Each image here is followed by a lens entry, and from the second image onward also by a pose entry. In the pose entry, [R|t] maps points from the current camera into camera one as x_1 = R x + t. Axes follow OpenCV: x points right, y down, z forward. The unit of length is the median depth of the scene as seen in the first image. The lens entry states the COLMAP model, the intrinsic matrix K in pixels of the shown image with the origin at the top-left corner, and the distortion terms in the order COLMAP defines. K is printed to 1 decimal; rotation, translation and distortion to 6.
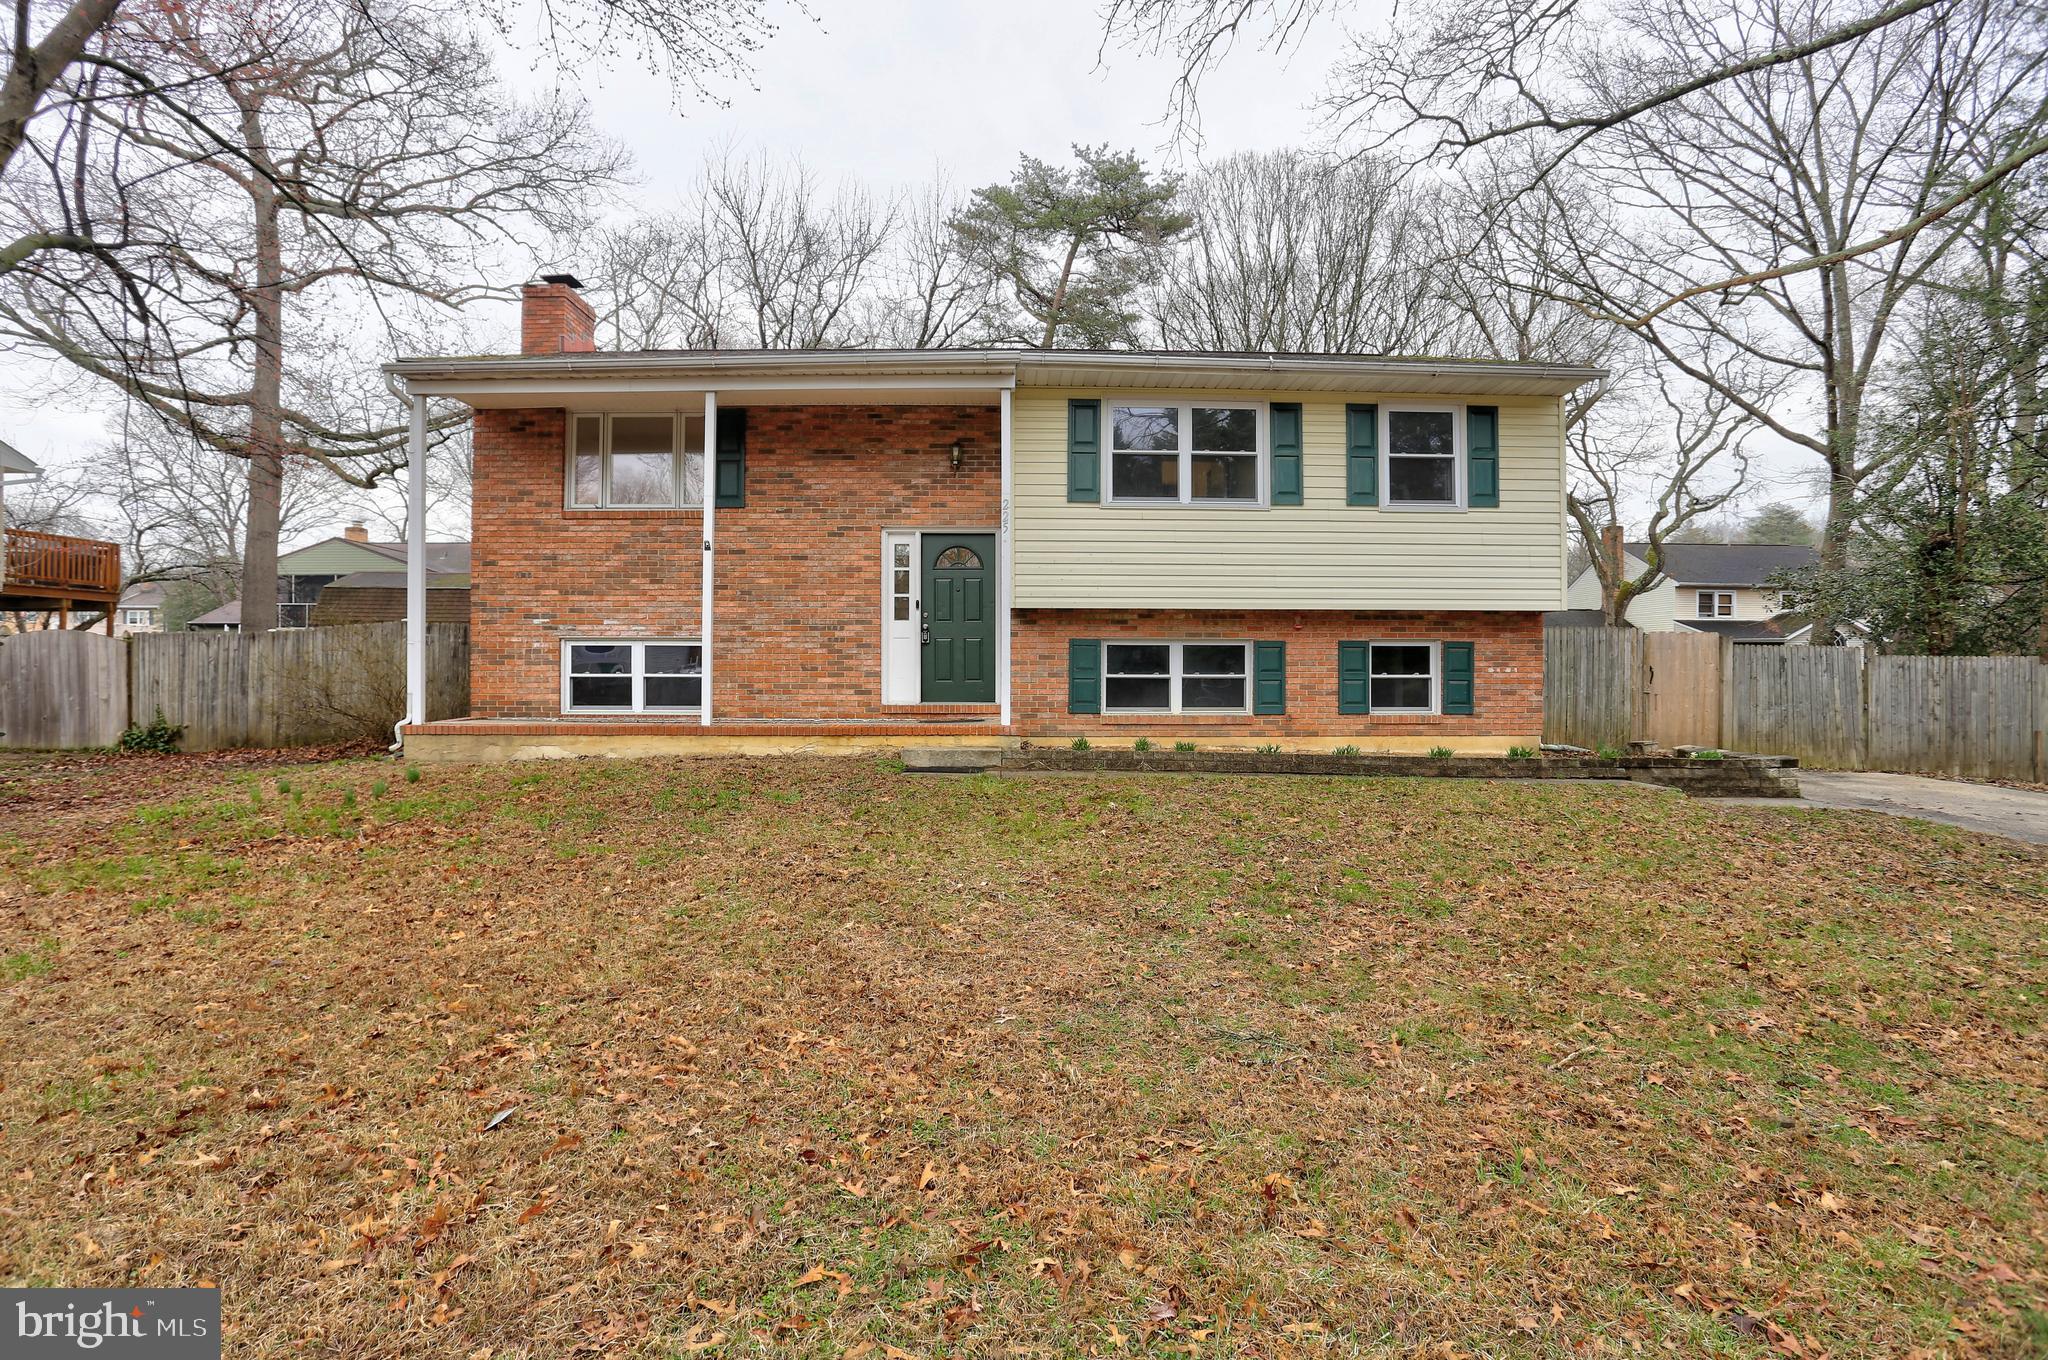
lens RADIAL K [[1012.8, 0, 1015.4], [0, 1012.8, 674.7], [0, 0, 1]] dist [-0.078397, 0.036110]
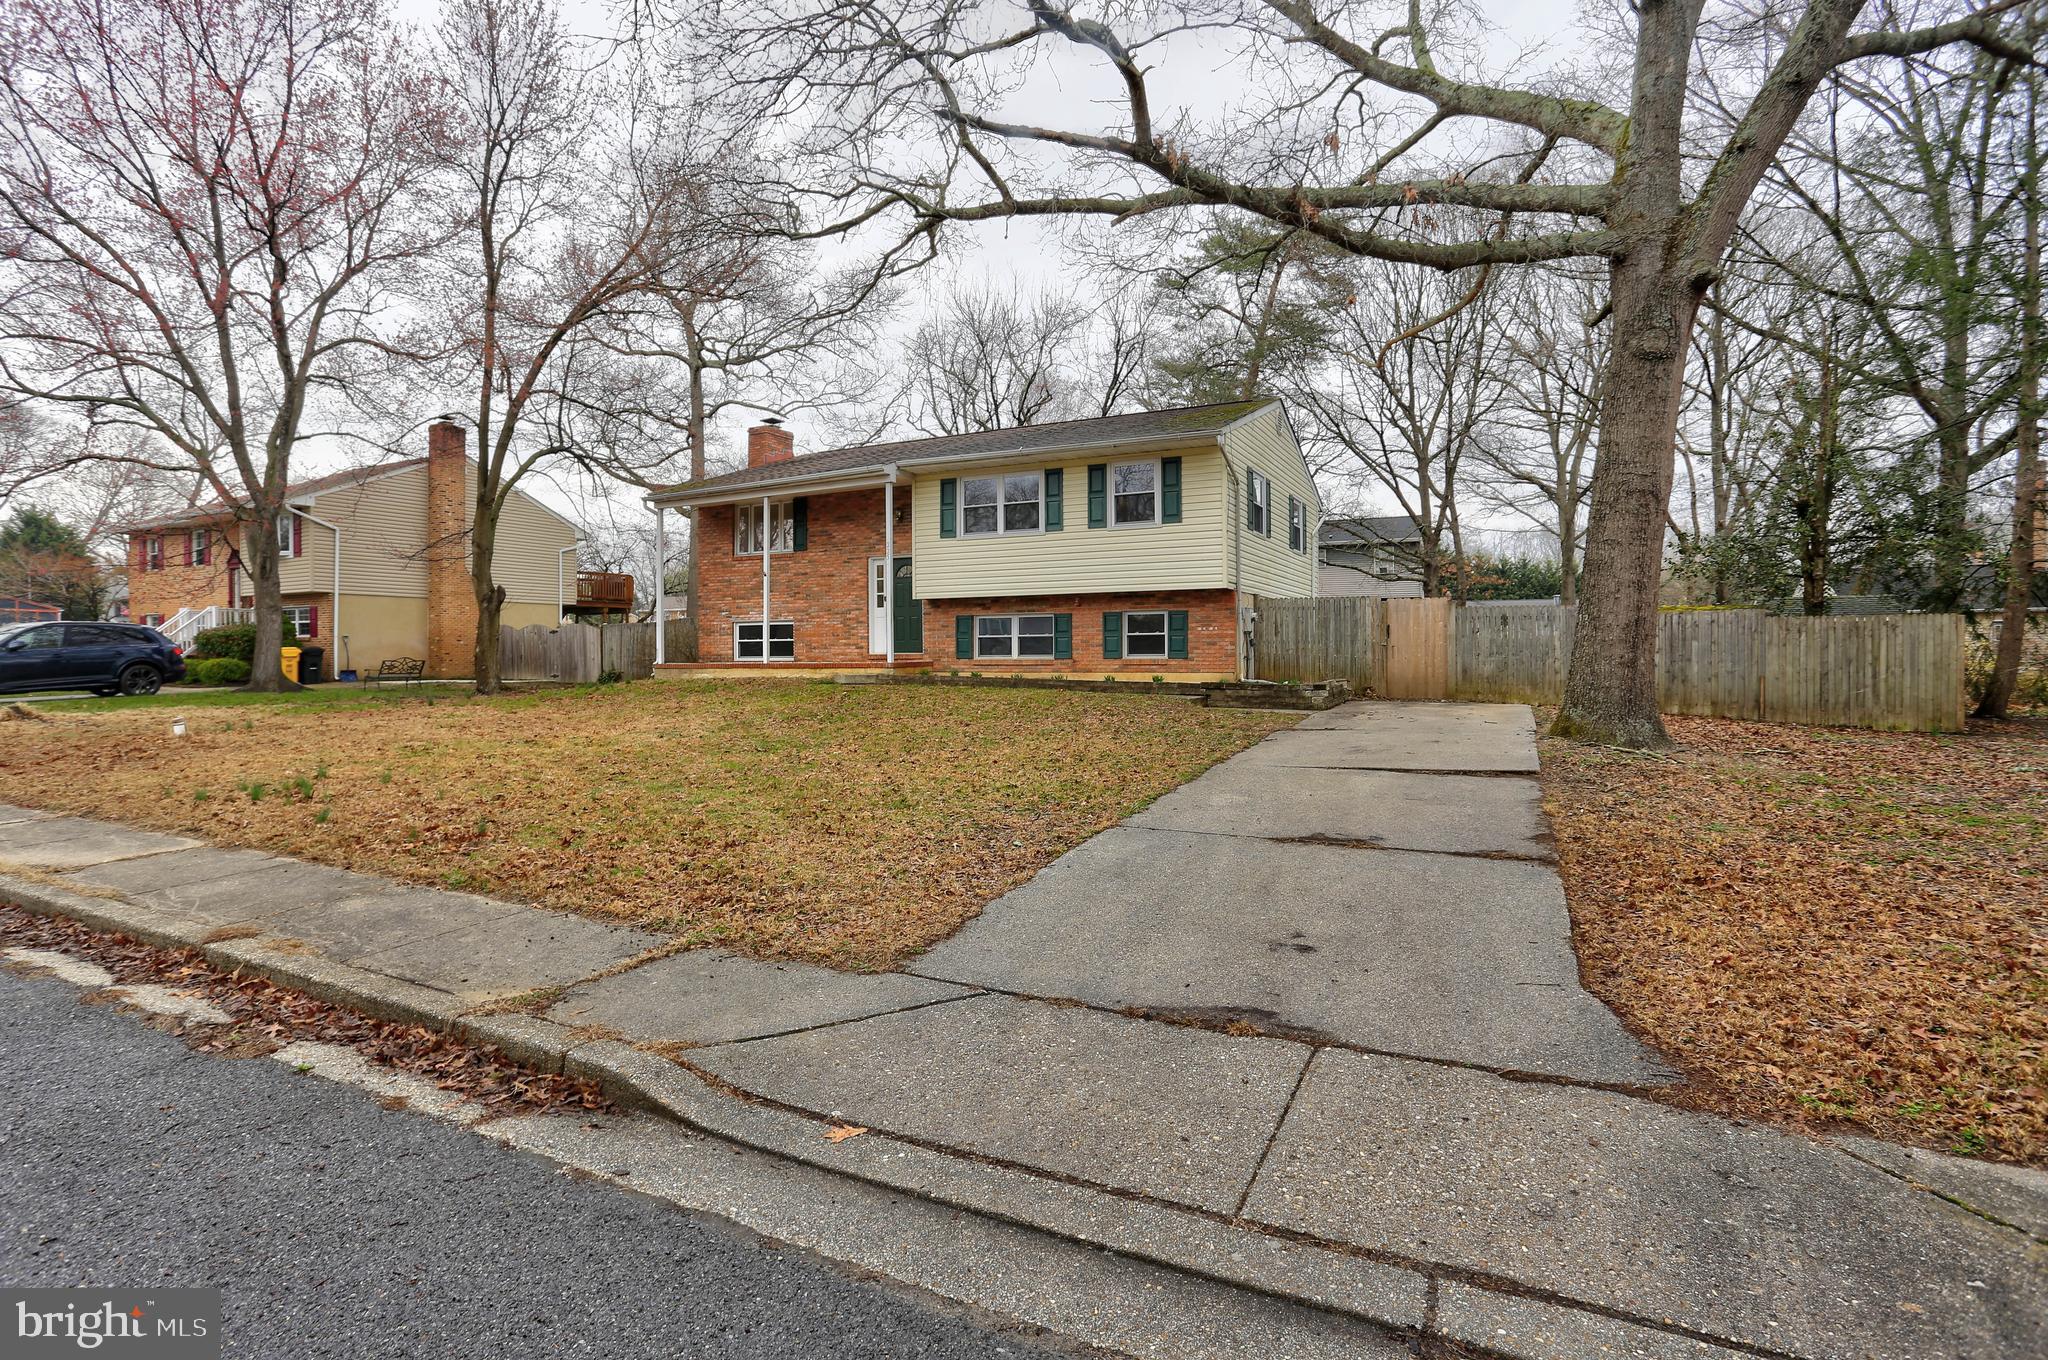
lens RADIAL K [[1012.8, 0, 1015.4], [0, 1012.8, 674.7], [0, 0, 1]] dist [-0.078397, 0.036110]
pose [[0.880026, 0.002359, -0.474919, 0.959442], [0.004725, 0.999895, 0.013722, 0.042359], [0.474902, -0.014320, 0.879922, -0.472628]]
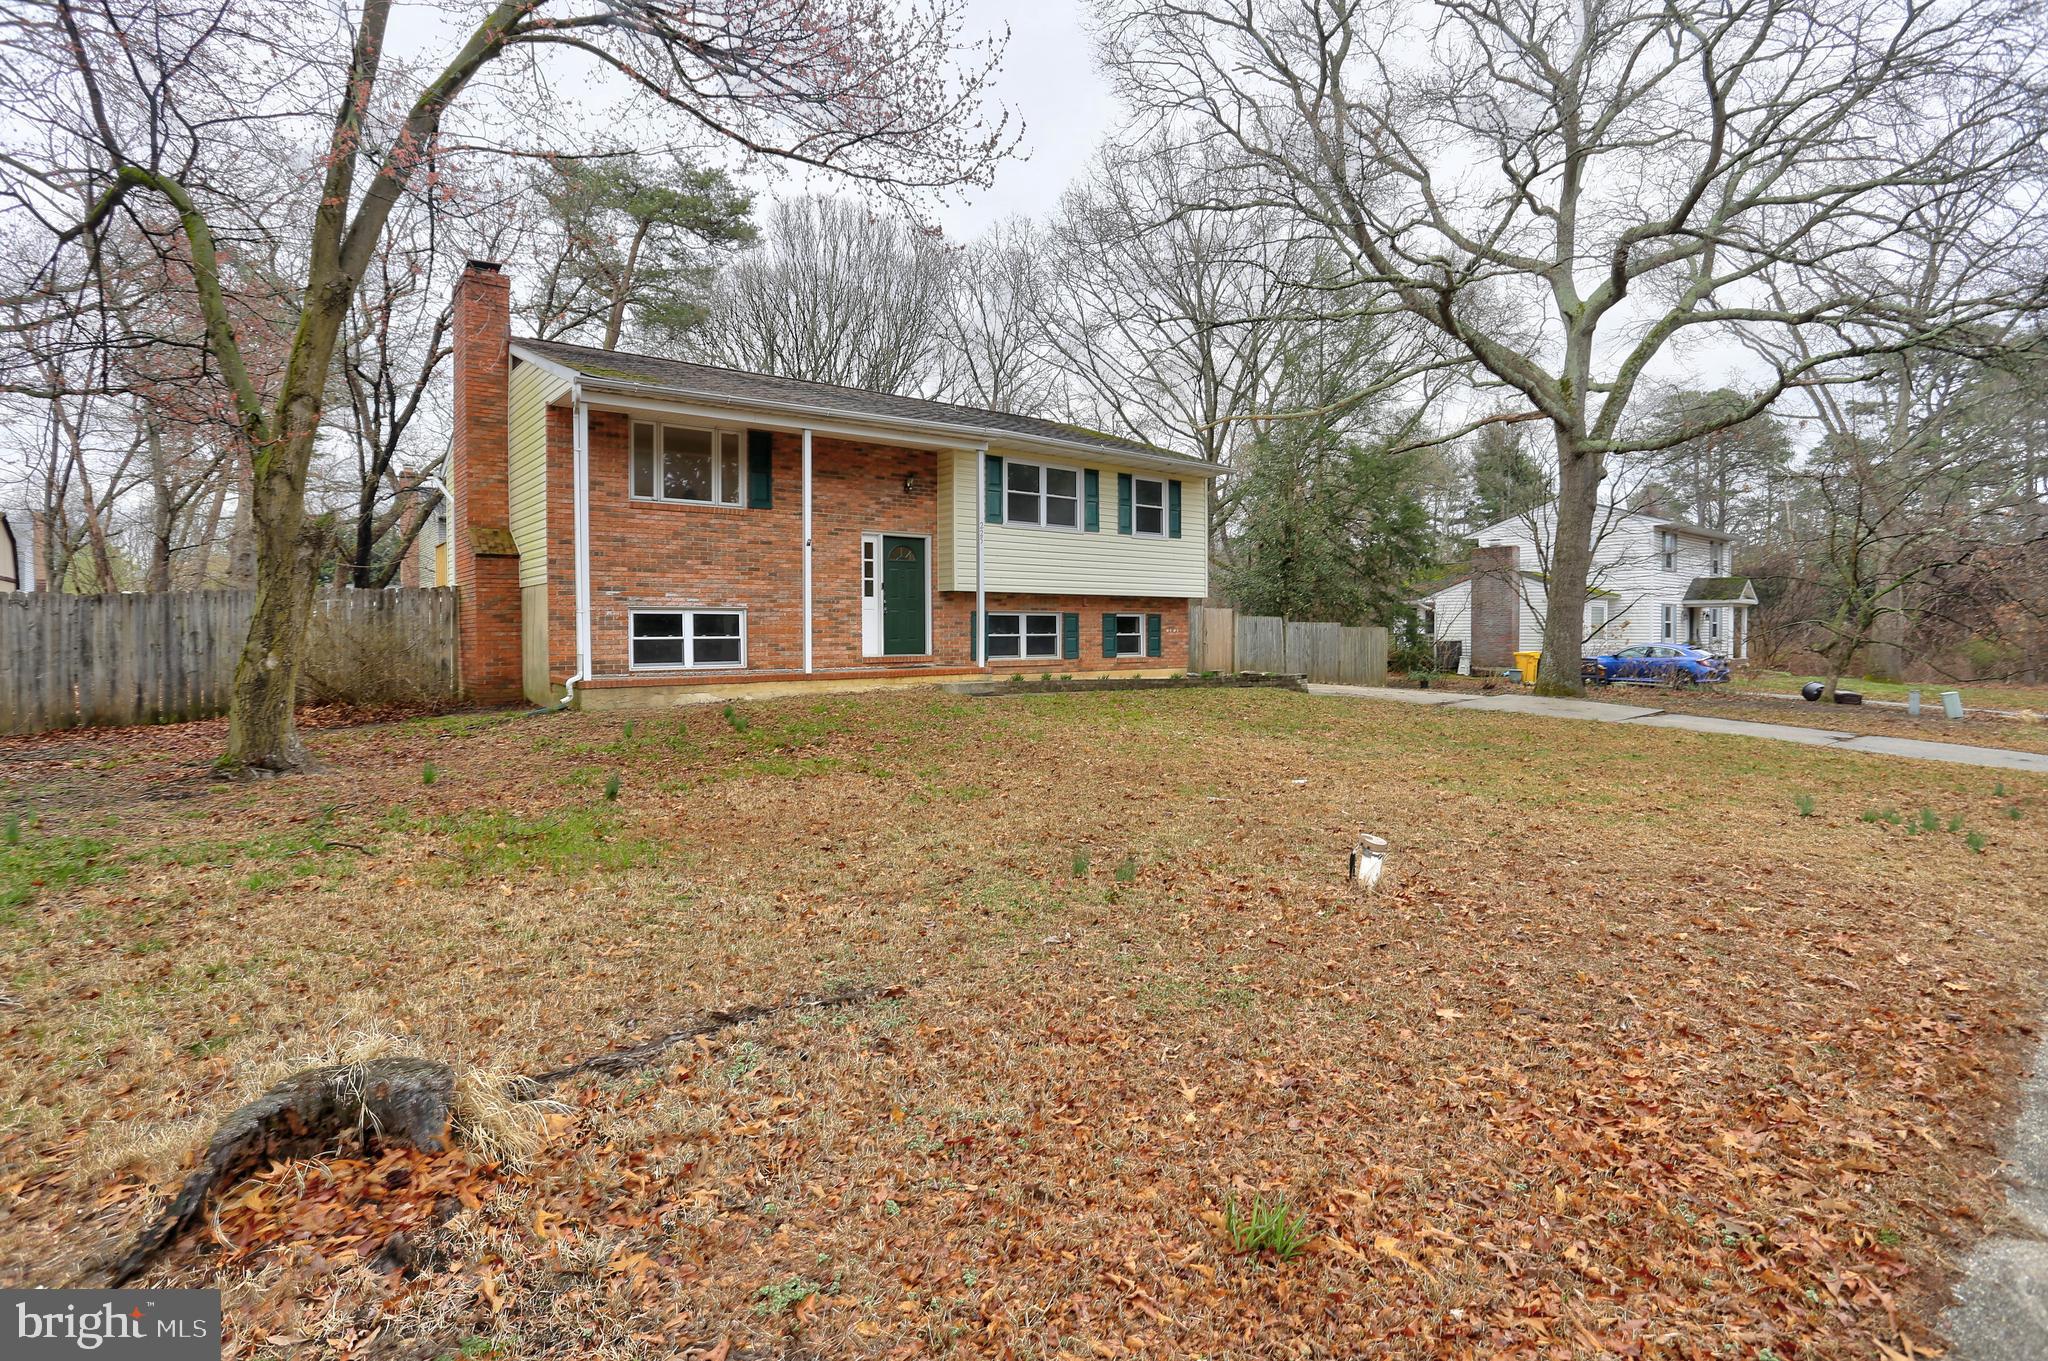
lens RADIAL K [[1012.8, 0, 1015.4], [0, 1012.8, 675.2], [0, 0, 1]] dist [-0.078397, 0.036110]
pose [[0.790341, -0.030300, 0.611917, -0.819003], [0.005936, 0.999108, 0.041804, -0.002637], [-0.612638, -0.029407, 0.789816, -0.235763]]
